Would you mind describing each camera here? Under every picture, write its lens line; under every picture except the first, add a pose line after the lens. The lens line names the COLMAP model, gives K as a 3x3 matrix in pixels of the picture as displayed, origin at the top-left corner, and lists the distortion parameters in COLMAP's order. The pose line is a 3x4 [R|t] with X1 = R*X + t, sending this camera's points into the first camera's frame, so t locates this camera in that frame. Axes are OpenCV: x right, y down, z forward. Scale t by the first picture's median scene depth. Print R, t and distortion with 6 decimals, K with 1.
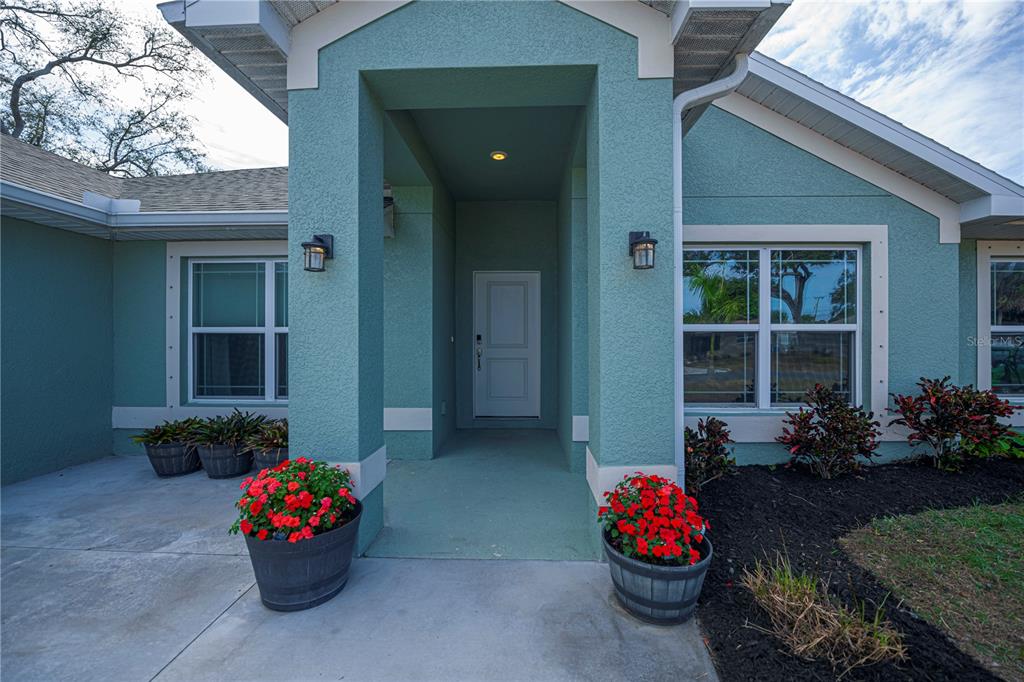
lens RADIAL K [[418.5, 0, 514.2], [0, 418.5, 336.2], [0, 0, 1]] dist [-0.014597, -0.000428]
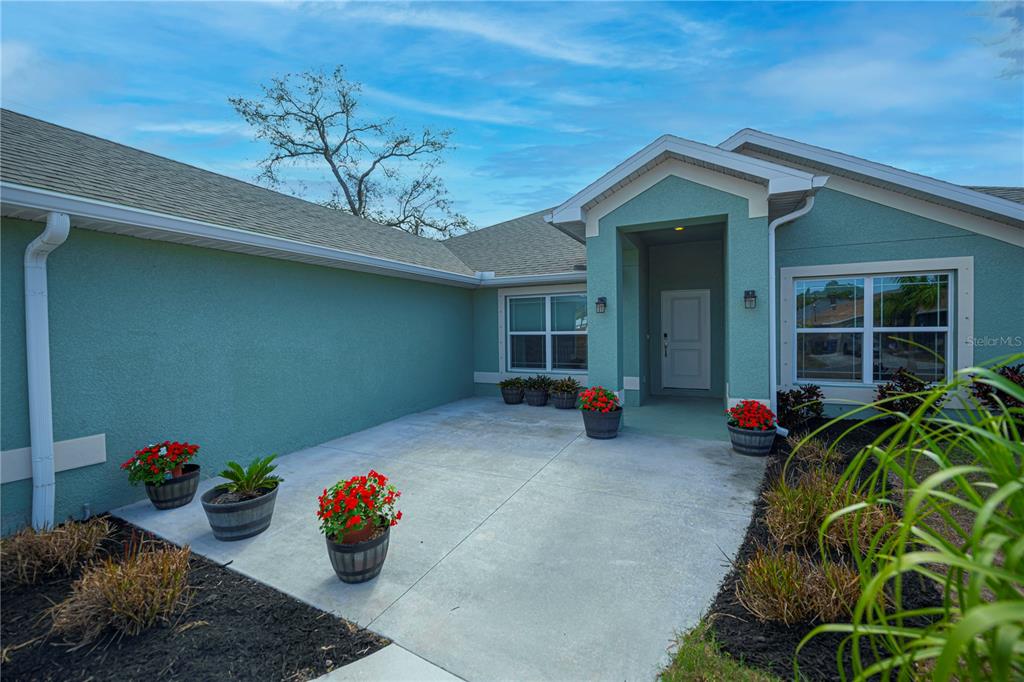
lens RADIAL K [[418.5, 0, 514.2], [0, 418.5, 336.2], [0, 0, 1]] dist [-0.014597, -0.000428]
pose [[0.915880, -0.004851, -0.401423, 0.026441], [0.013723, 0.999721, 0.019229, -0.039258], [0.401218, -0.023120, 0.915691, -0.789896]]
